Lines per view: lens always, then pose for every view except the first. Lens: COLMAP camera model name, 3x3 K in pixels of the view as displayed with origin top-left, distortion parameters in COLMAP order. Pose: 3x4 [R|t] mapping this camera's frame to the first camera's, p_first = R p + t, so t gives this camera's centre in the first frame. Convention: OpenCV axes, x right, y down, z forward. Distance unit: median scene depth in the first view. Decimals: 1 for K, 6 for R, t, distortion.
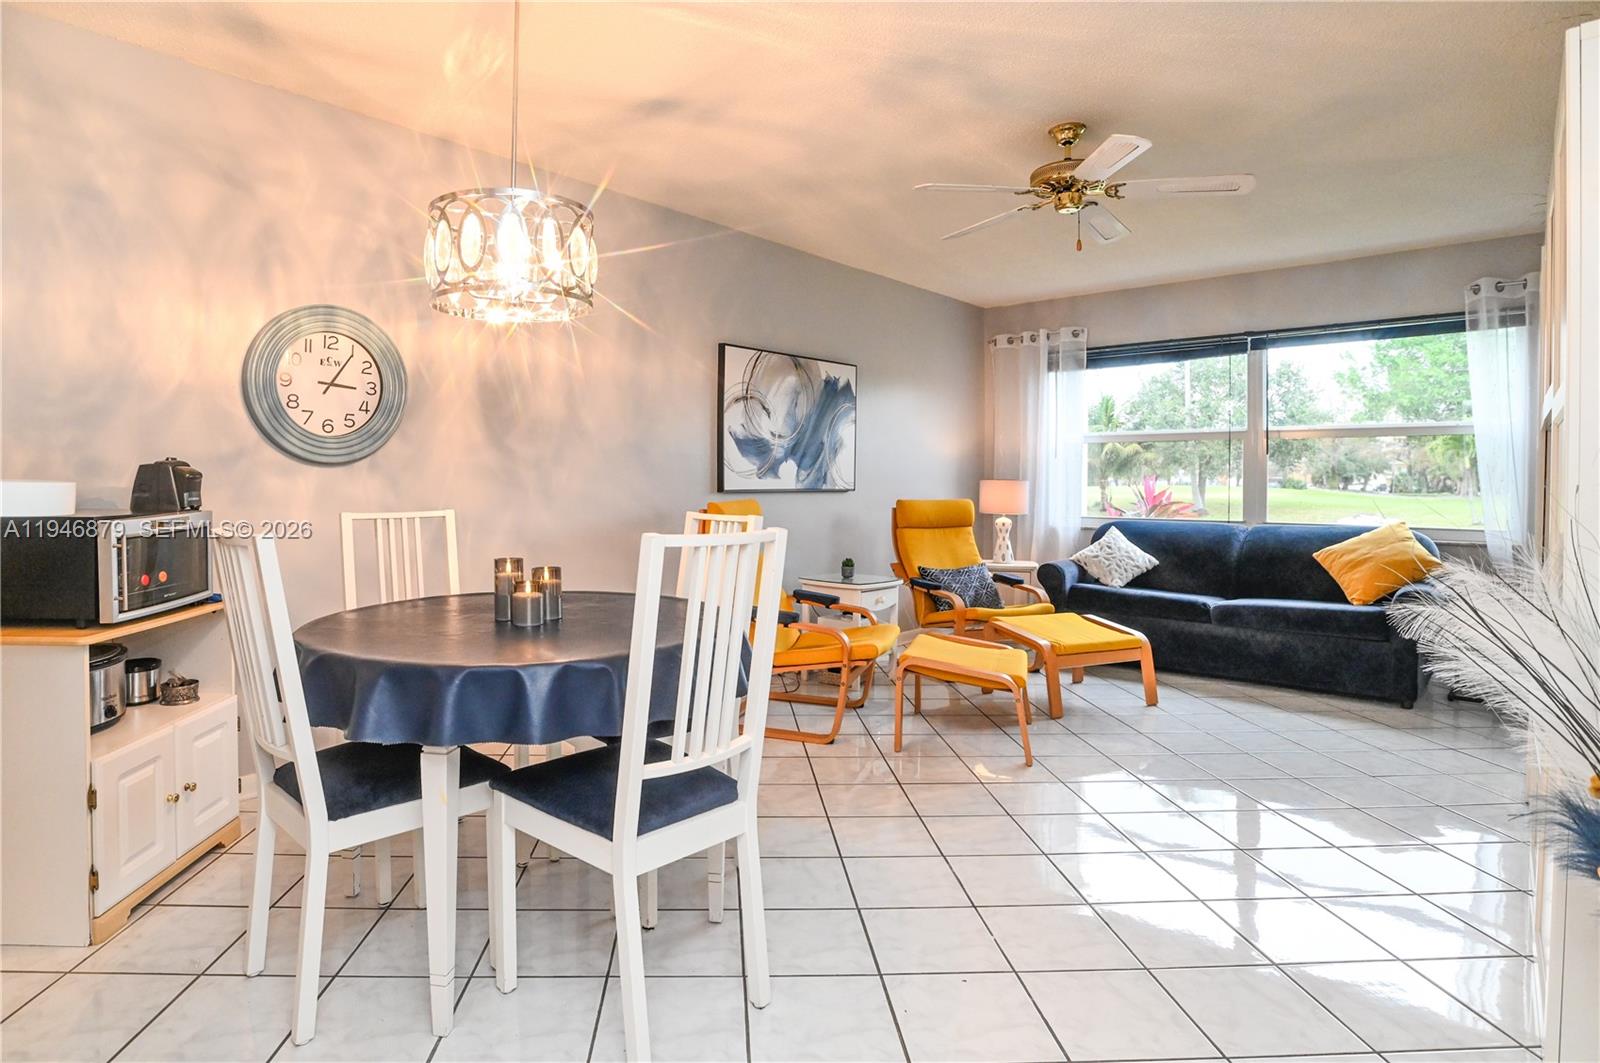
lens RADIAL K [[930.2, 0, 716.3], [0, 930.2, 473.8], [0, 0, 1]] dist [-0.060084, 0.019329]
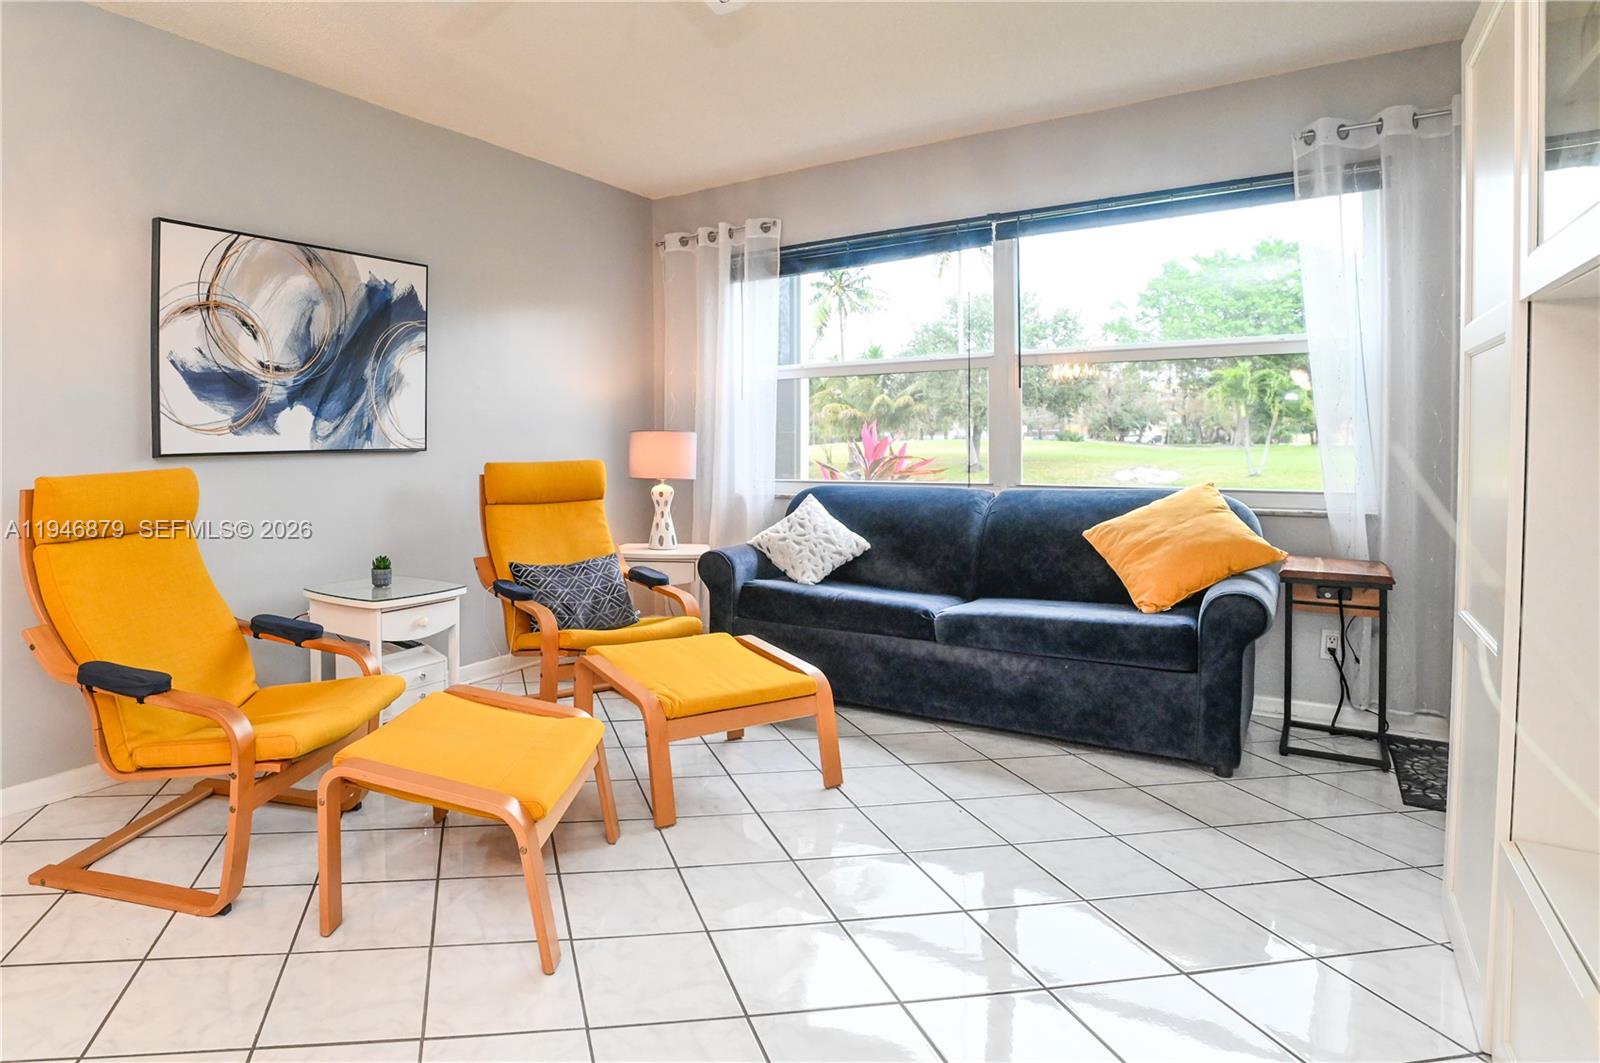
lens RADIAL K [[930.2, 0, 591.0], [0, 930.2, 445.3], [0, 0, 1]] dist [-0.060084, 0.019329]
pose [[0.996692, -0.017911, 0.079269, 0.236048], [0.016874, 0.999763, 0.013725, 0.007920], [-0.079496, -0.012342, 0.996759, 0.347342]]
